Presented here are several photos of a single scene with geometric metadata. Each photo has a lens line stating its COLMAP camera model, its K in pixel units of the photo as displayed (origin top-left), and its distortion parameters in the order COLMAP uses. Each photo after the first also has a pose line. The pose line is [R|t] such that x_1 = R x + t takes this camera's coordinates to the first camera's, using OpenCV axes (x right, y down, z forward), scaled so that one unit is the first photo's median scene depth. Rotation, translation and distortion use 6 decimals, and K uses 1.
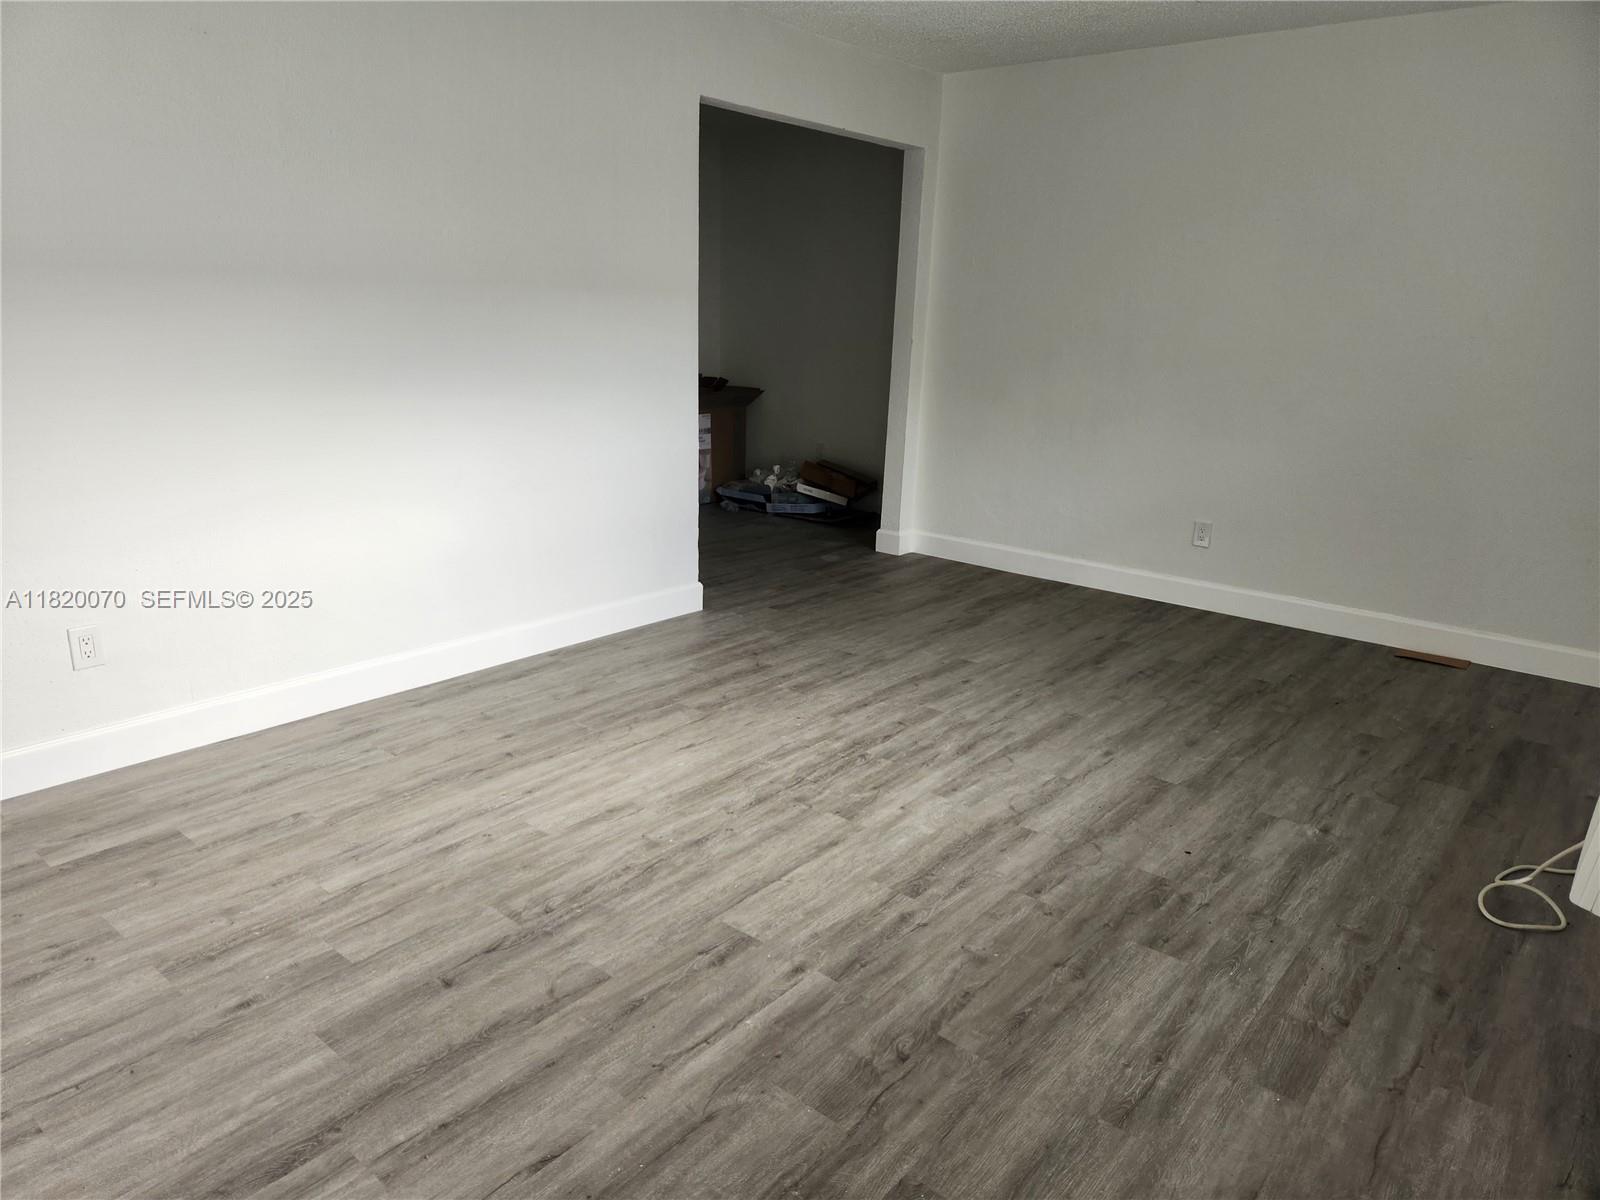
lens RADIAL K [[1088.7, 0, 758.4], [0, 1088.7, 548.6], [0, 0, 1]] dist [0.076340, -0.050755]
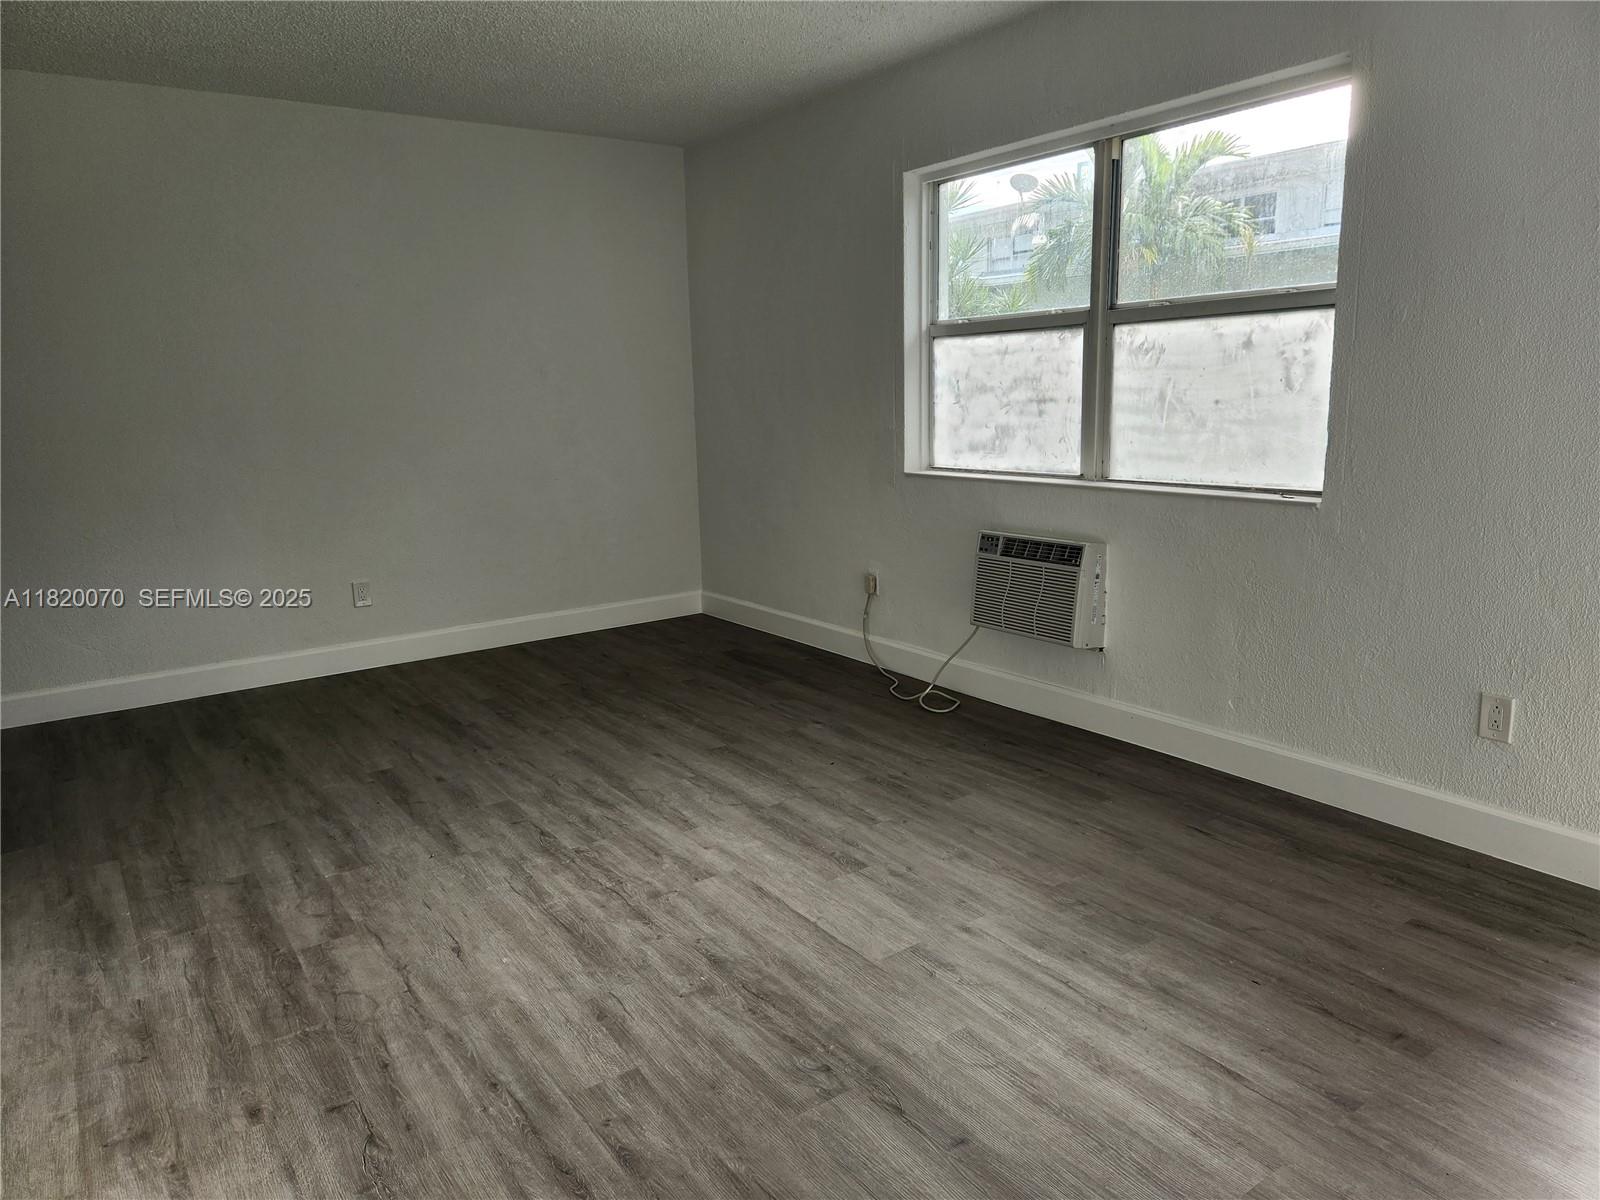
lens RADIAL K [[1088.7, 0, 801.0], [0, 1088.7, 599.1], [0, 0, 1]] dist [0.076340, -0.050755]
pose [[0.238838, -0.229504, 0.943549, -0.666990], [0.248935, 0.953670, 0.168953, -0.117757], [-0.938609, 0.194530, 0.284904, 0.519041]]
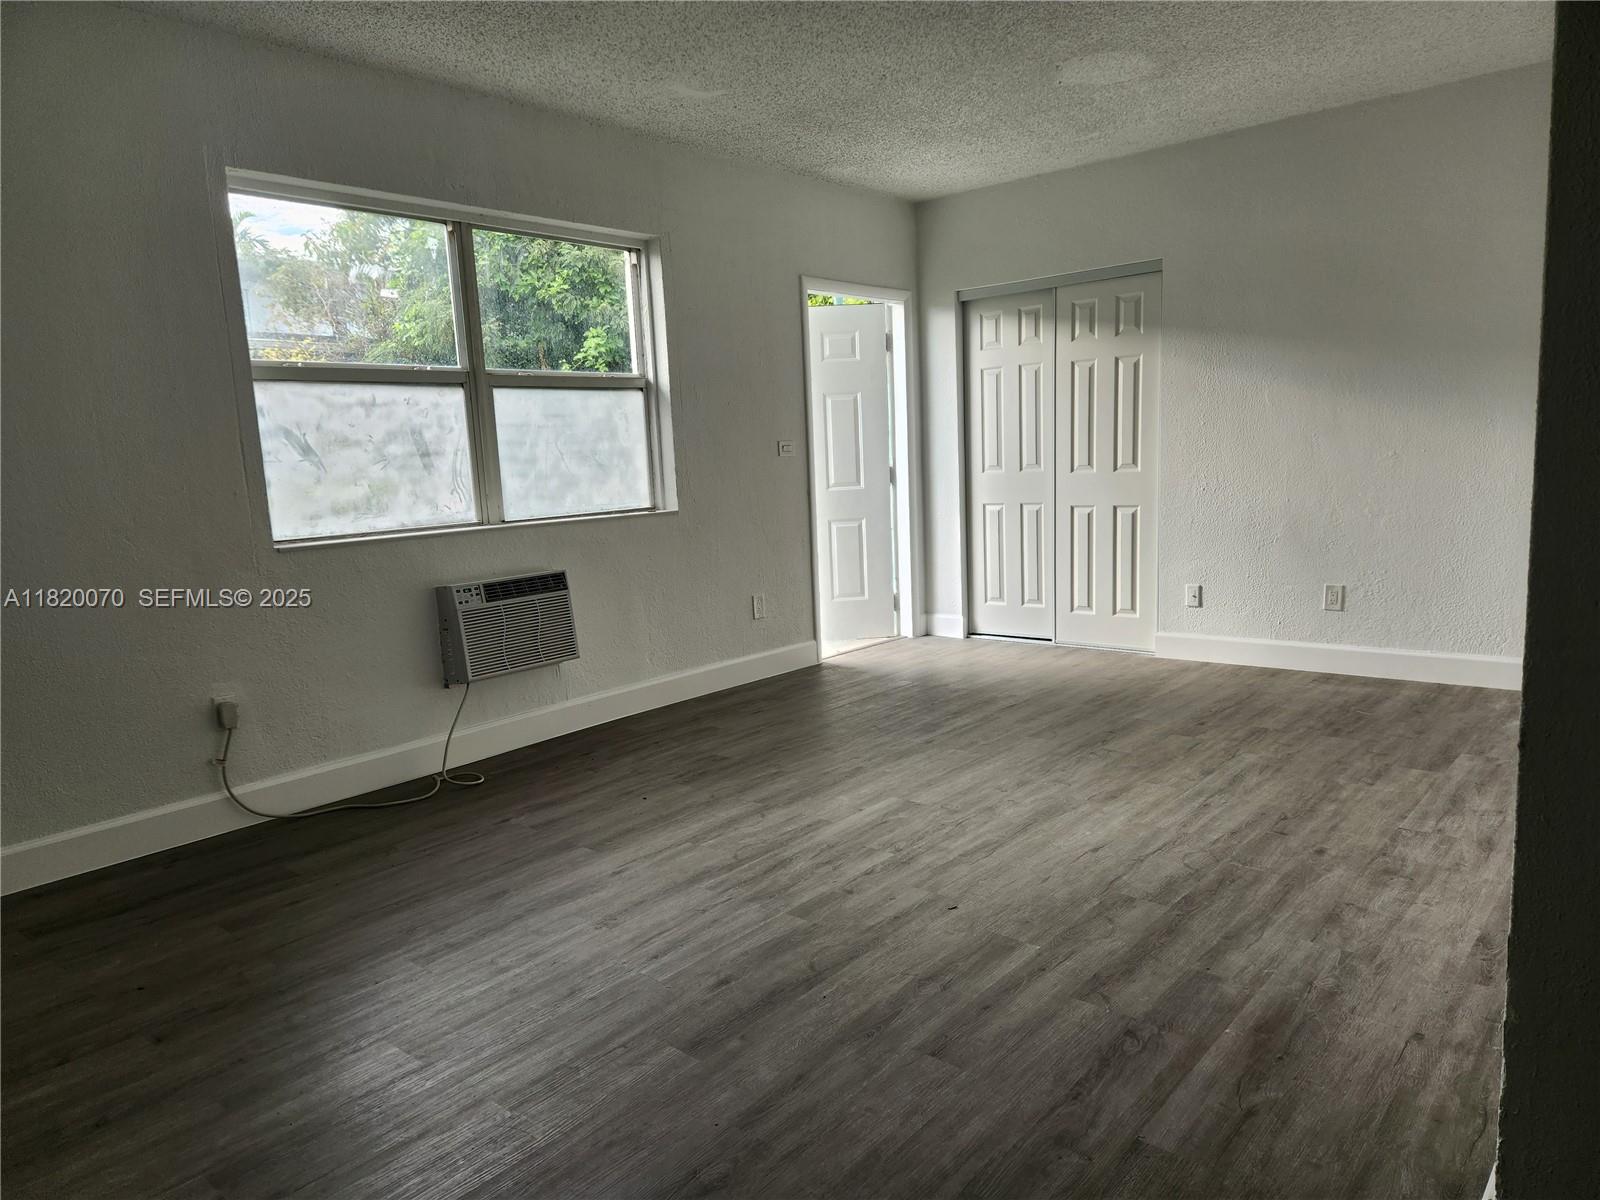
lens RADIAL K [[1088.7, 0, 798.0], [0, 1088.7, 601.2], [0, 0, 1]] dist [0.076340, -0.050755]
pose [[-0.999683, 0.020413, -0.014713, 0.185589], [0.014008, 0.937203, 0.348503, -0.319101], [0.020903, 0.348186, -0.937192, 1.759795]]
